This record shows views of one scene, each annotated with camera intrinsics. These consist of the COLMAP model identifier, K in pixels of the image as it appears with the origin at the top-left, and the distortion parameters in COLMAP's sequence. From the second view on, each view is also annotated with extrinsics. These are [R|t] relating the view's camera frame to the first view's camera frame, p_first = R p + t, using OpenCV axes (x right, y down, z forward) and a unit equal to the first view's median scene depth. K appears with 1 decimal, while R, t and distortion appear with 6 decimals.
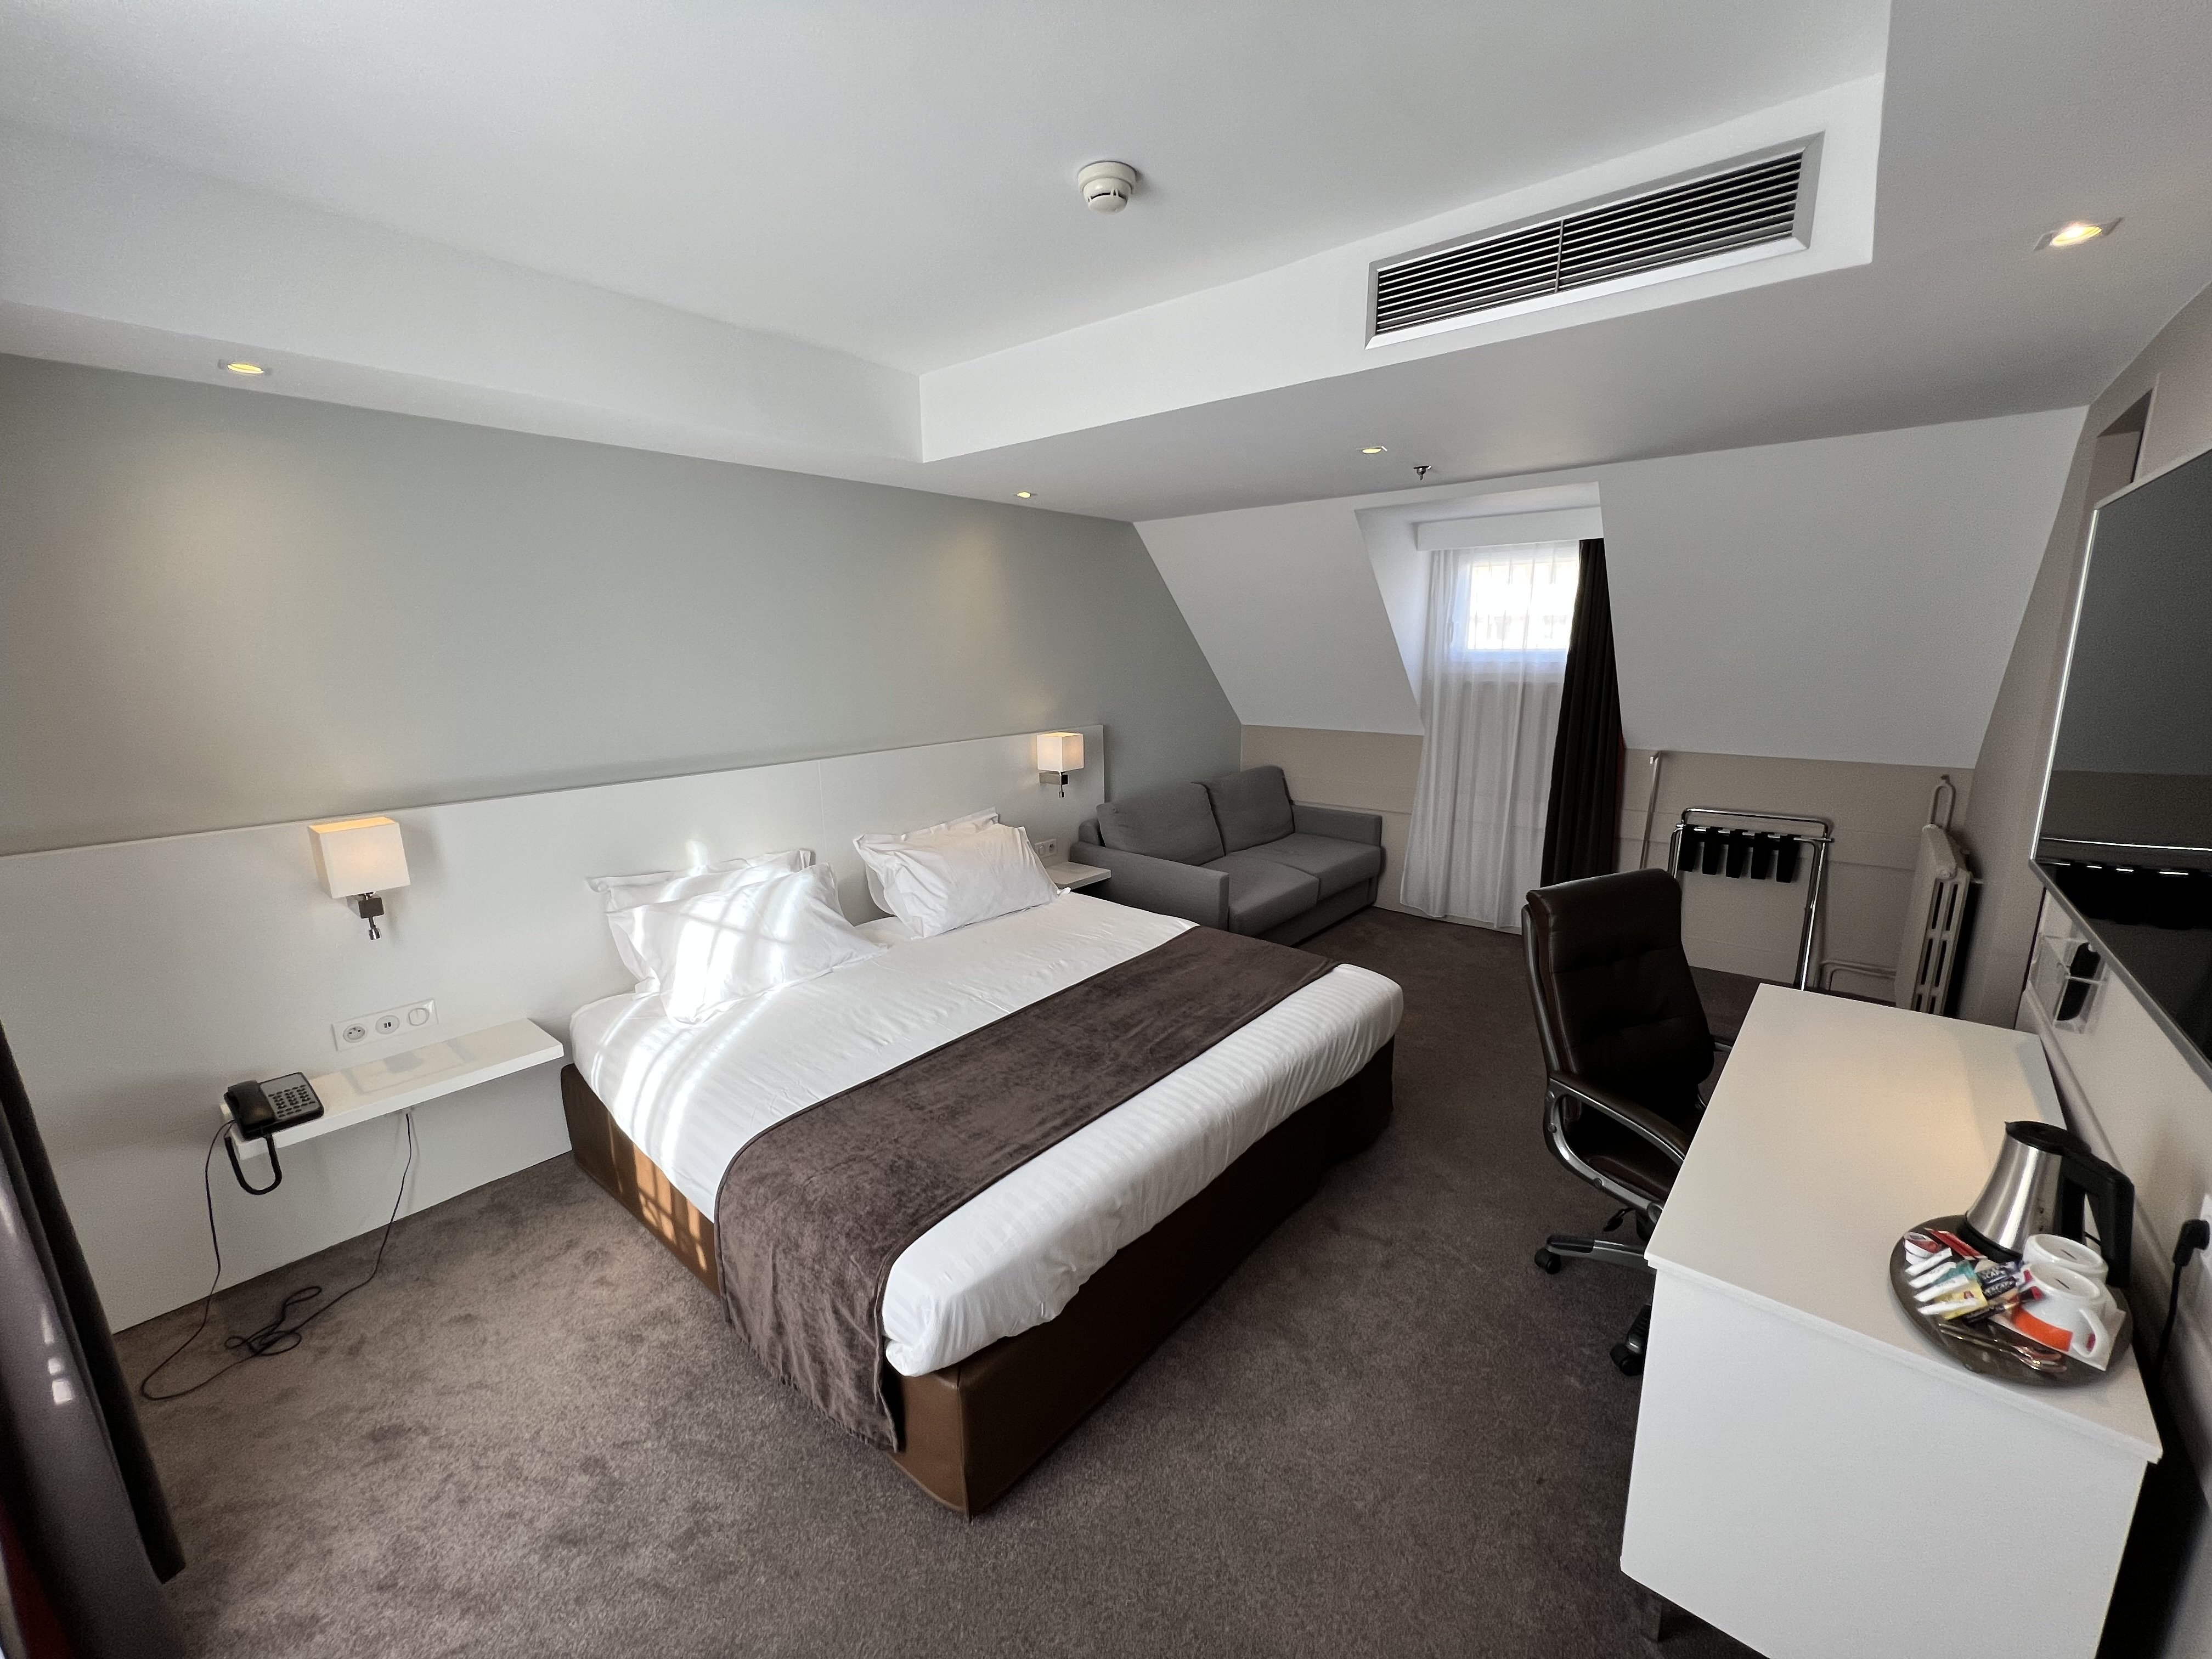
lens RADIAL K [[889.3, 0, 1102.9], [0, 889.3, 827.6], [0, 0, 1]] dist [-0.000036, 0.000085]
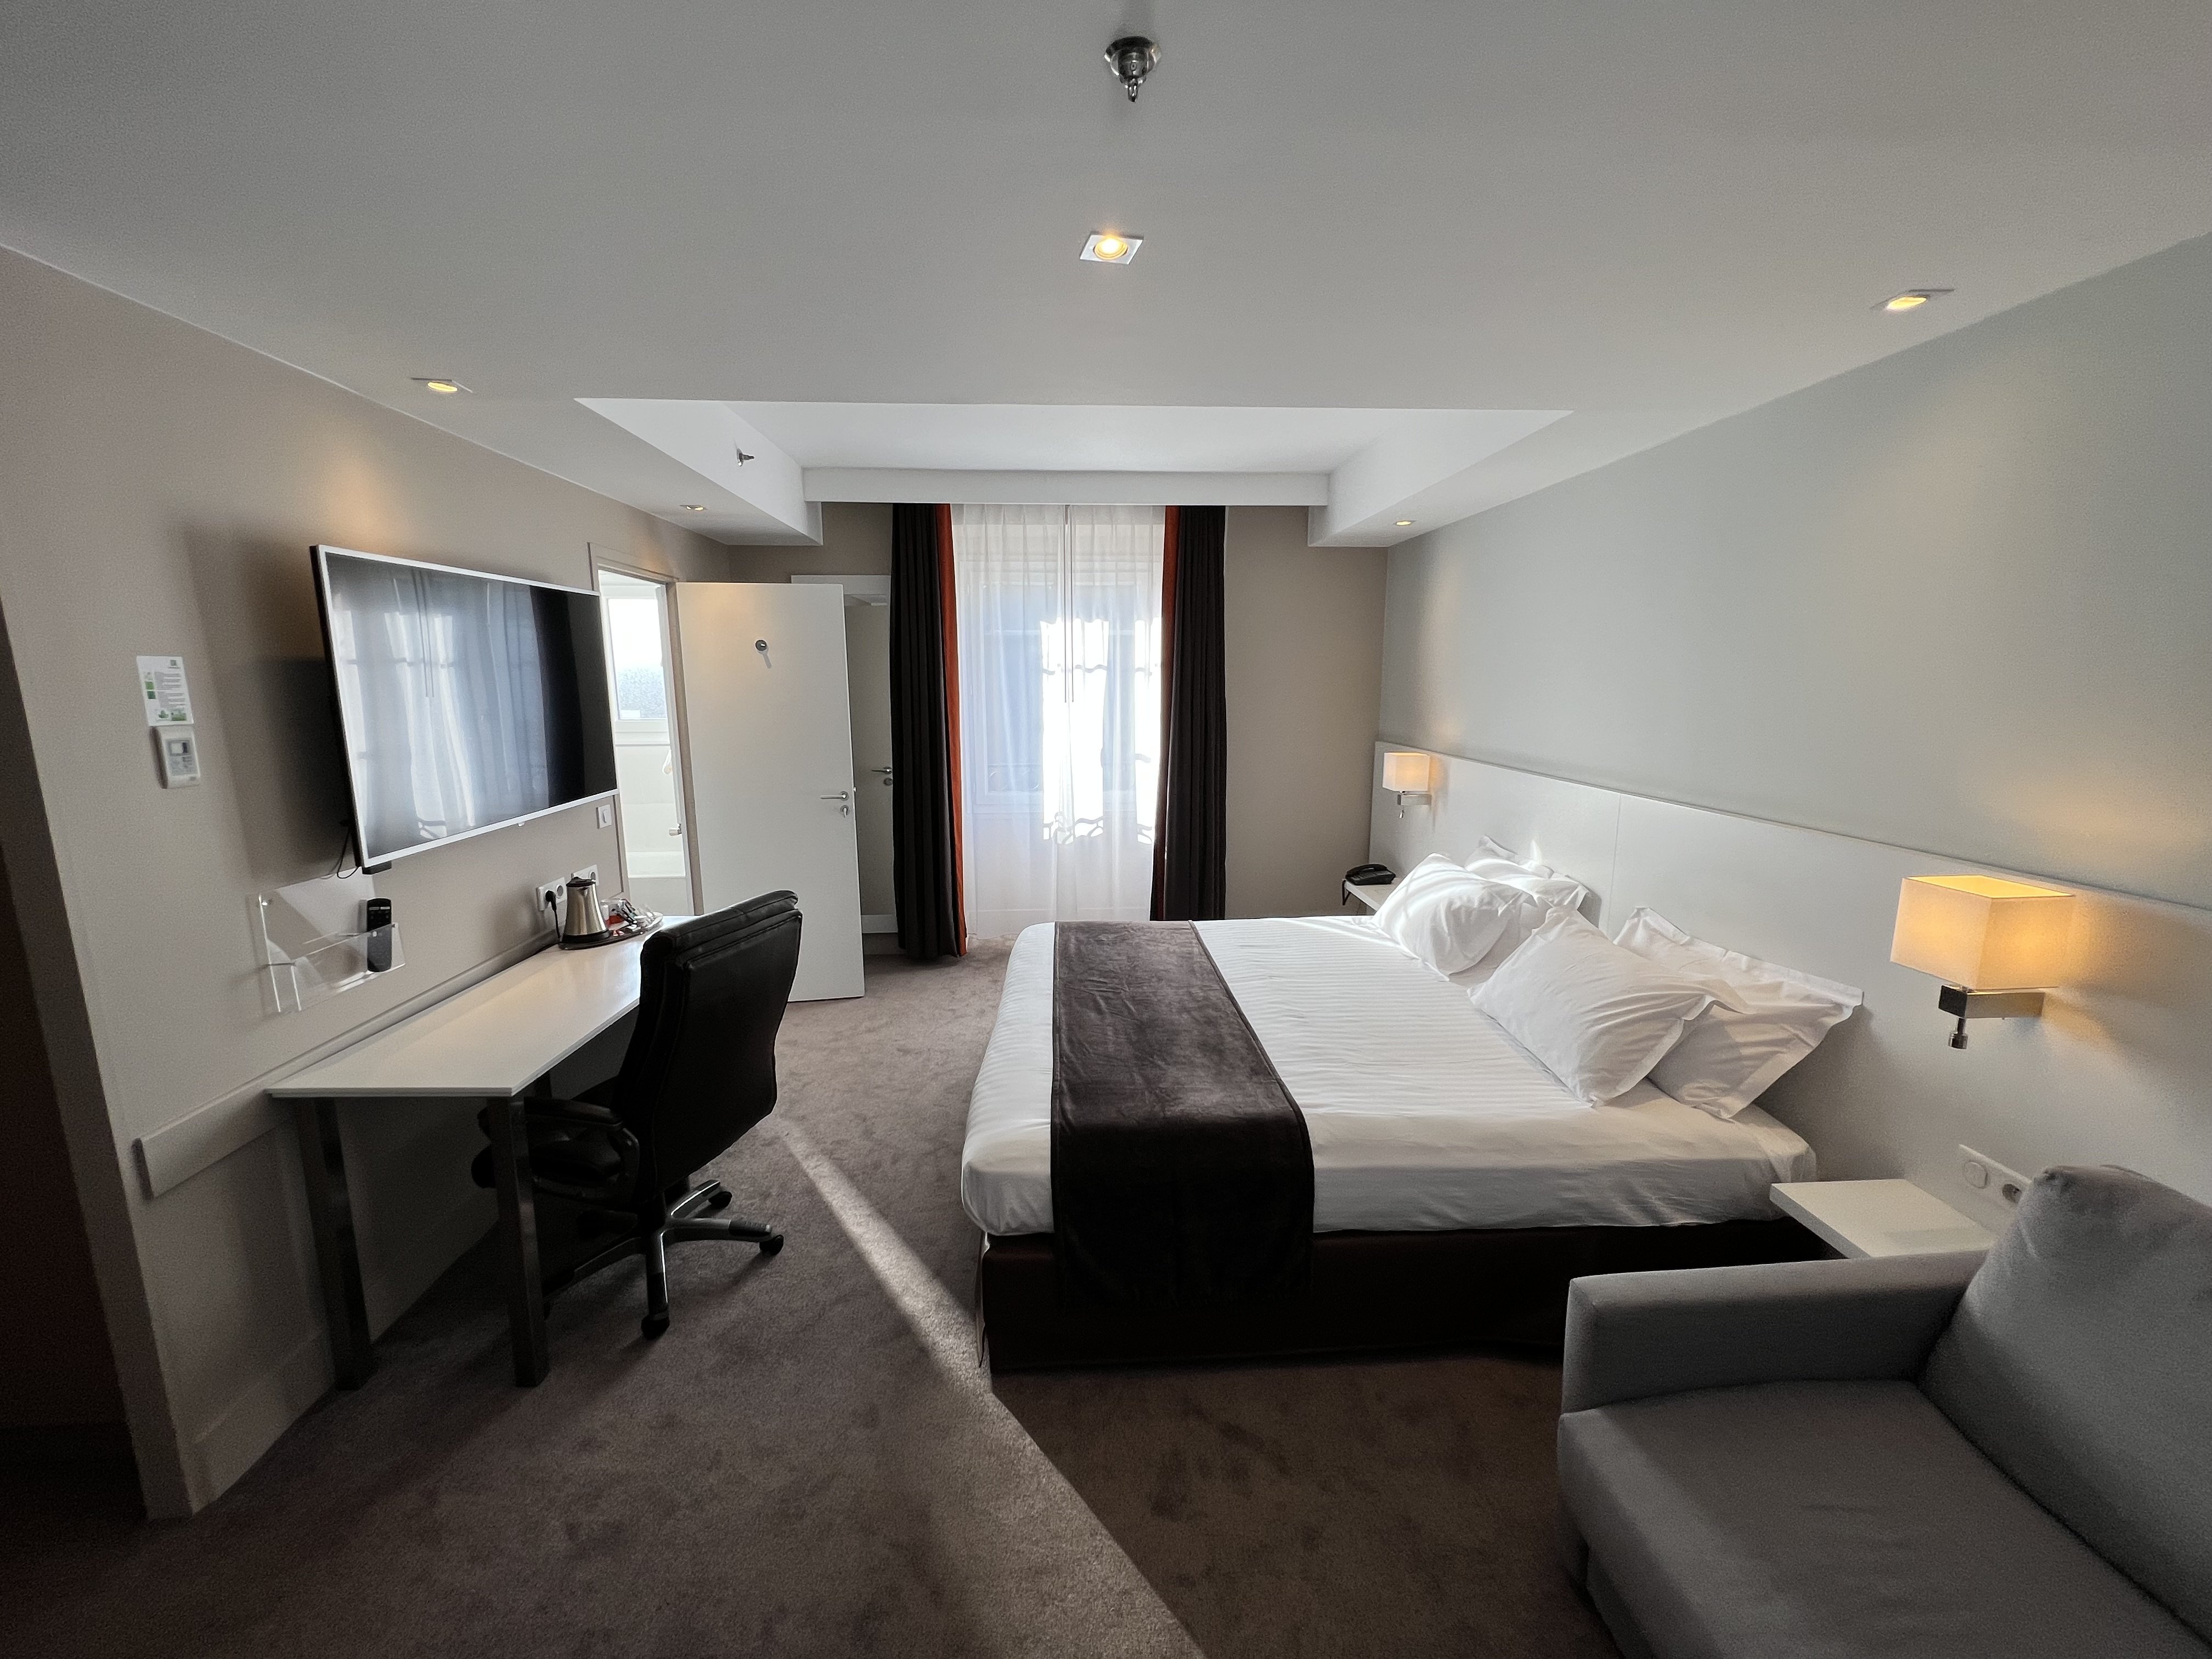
lens RADIAL K [[889.3, 0, 1102.9], [0, 889.3, 827.6], [0, 0, 1]] dist [-0.000036, 0.000085]
pose [[-0.739409, 0.128517, -0.660876, 0.778415], [-0.123500, 0.939064, 0.320791, -0.334735], [0.661832, 0.318814, -0.678480, 1.683192]]
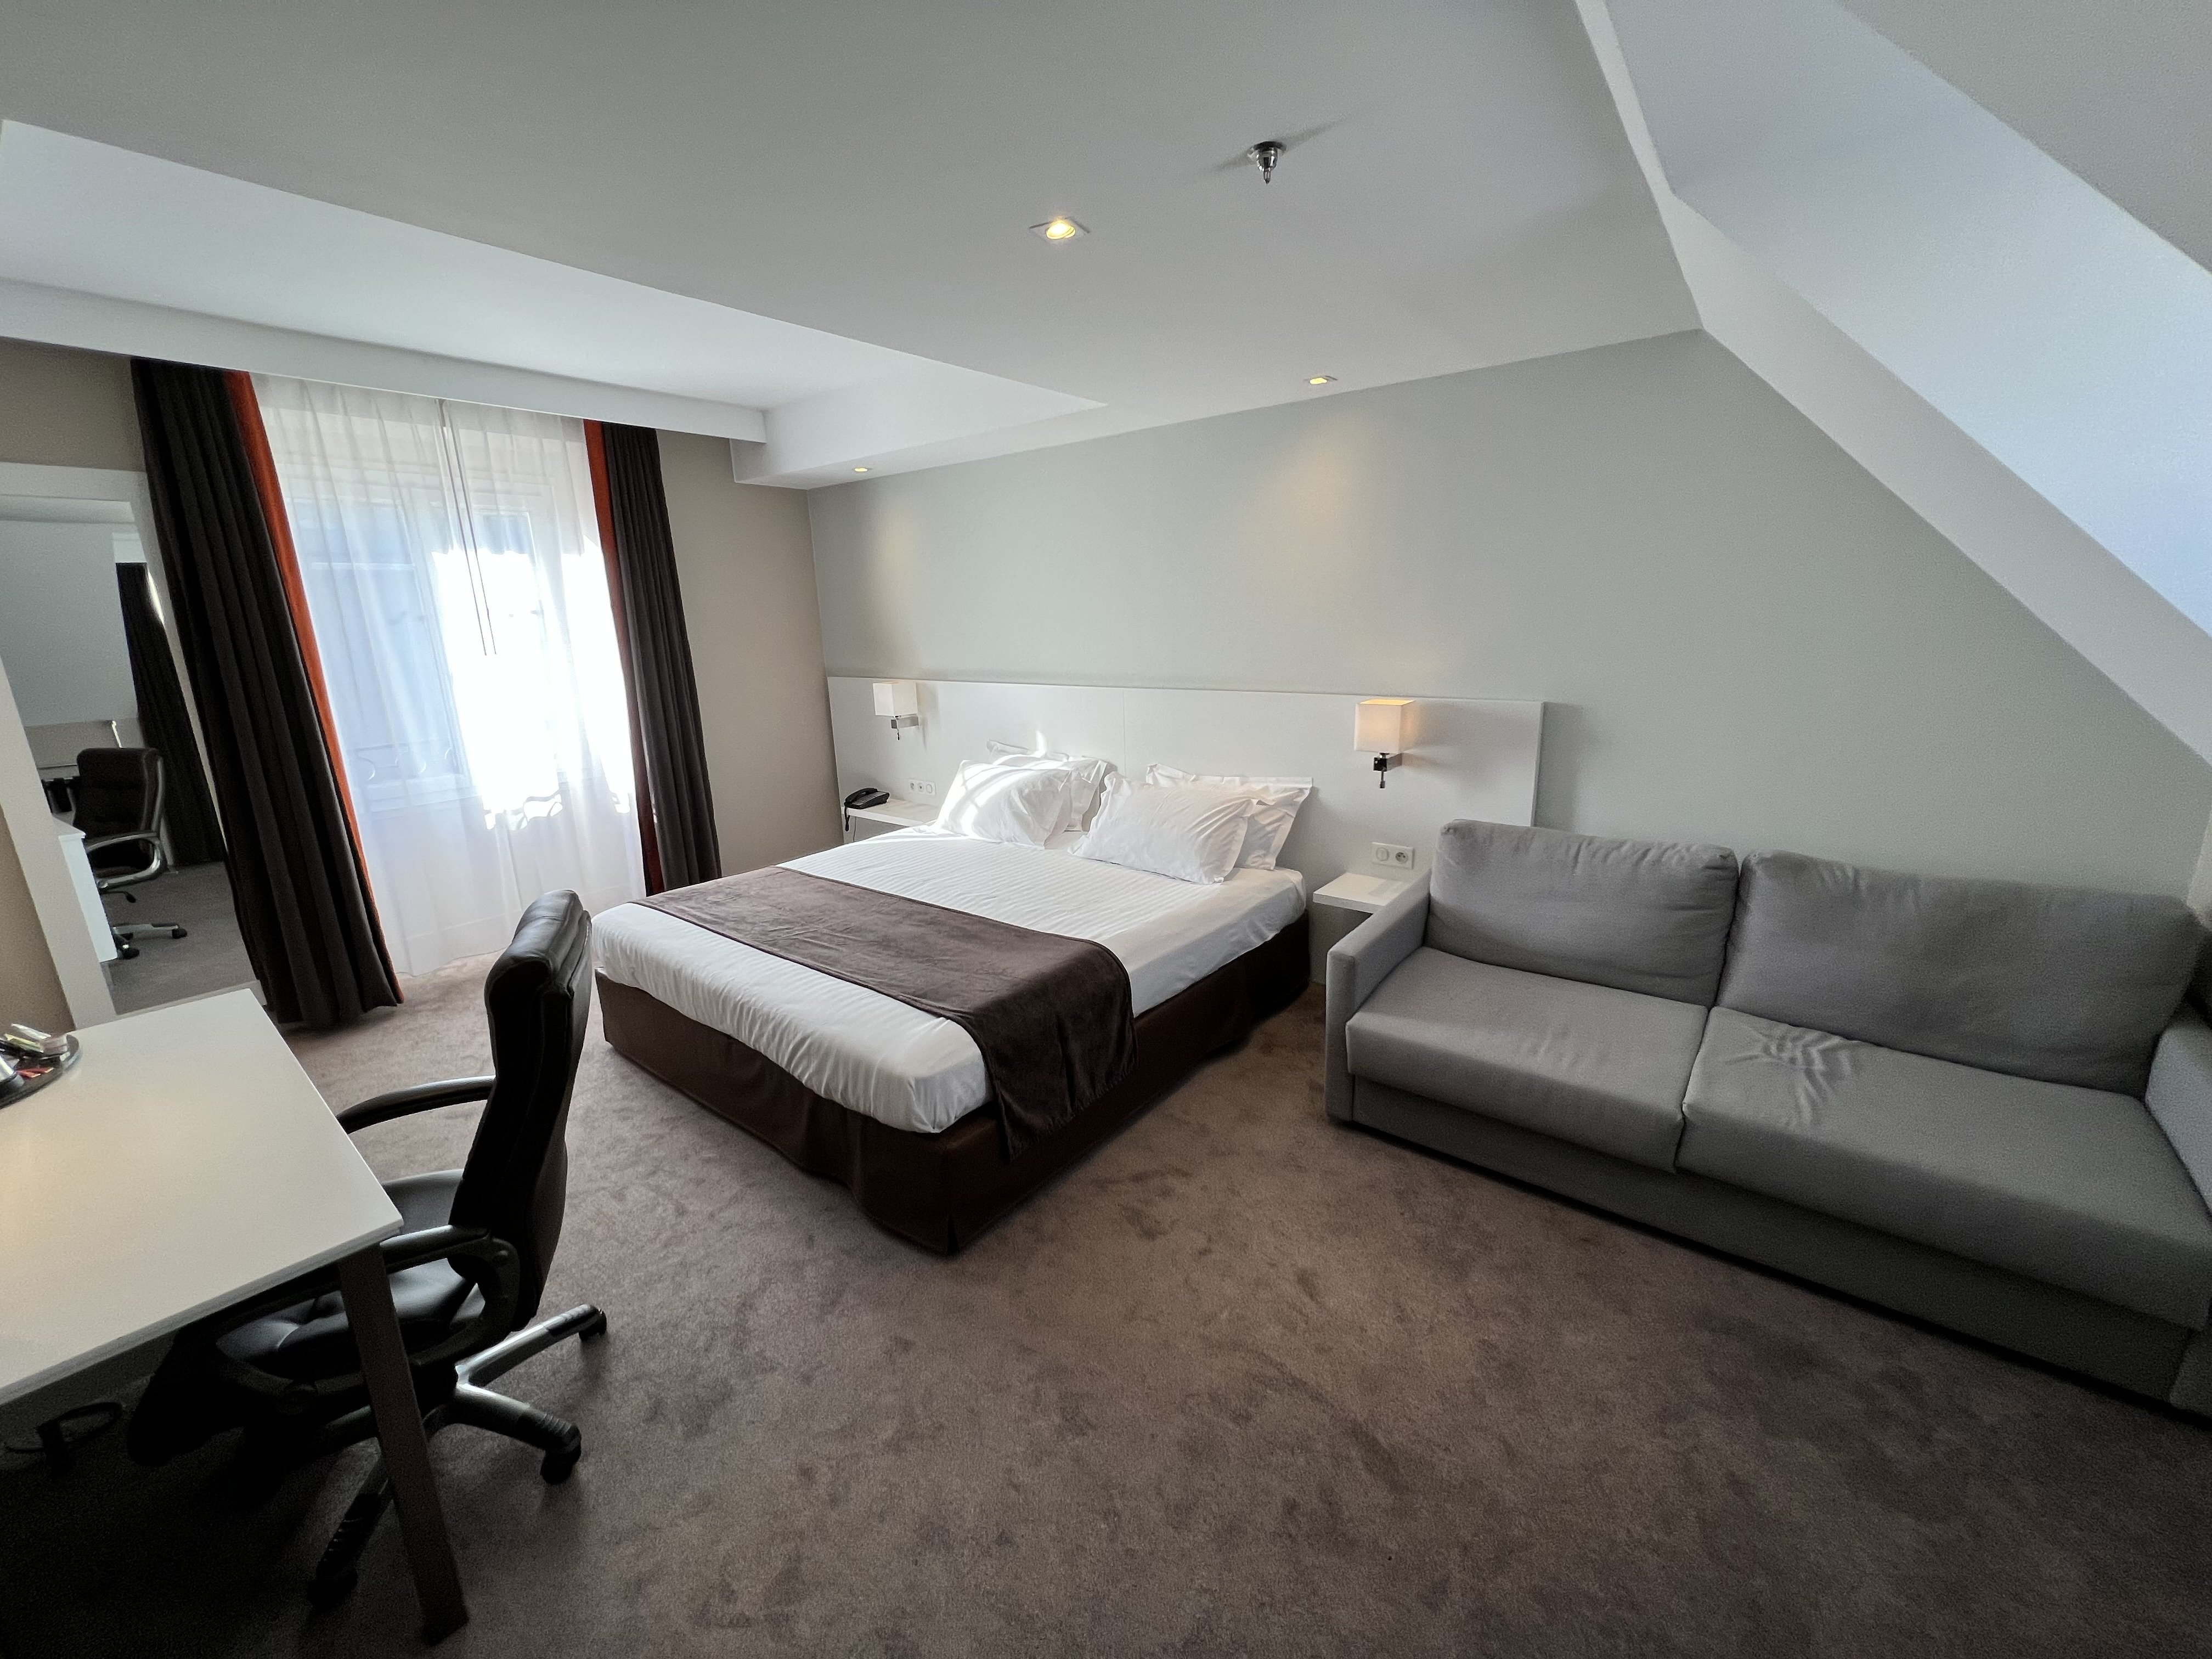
lens RADIAL K [[889.3, 0, 1102.9], [0, 889.3, 827.6], [0, 0, 1]] dist [-0.000036, 0.000085]
pose [[0.021984, 0.248916, -0.968276, 1.121641], [-0.170709, 0.955221, 0.241684, -0.235601], [0.985076, 0.159980, 0.063492, 1.252810]]
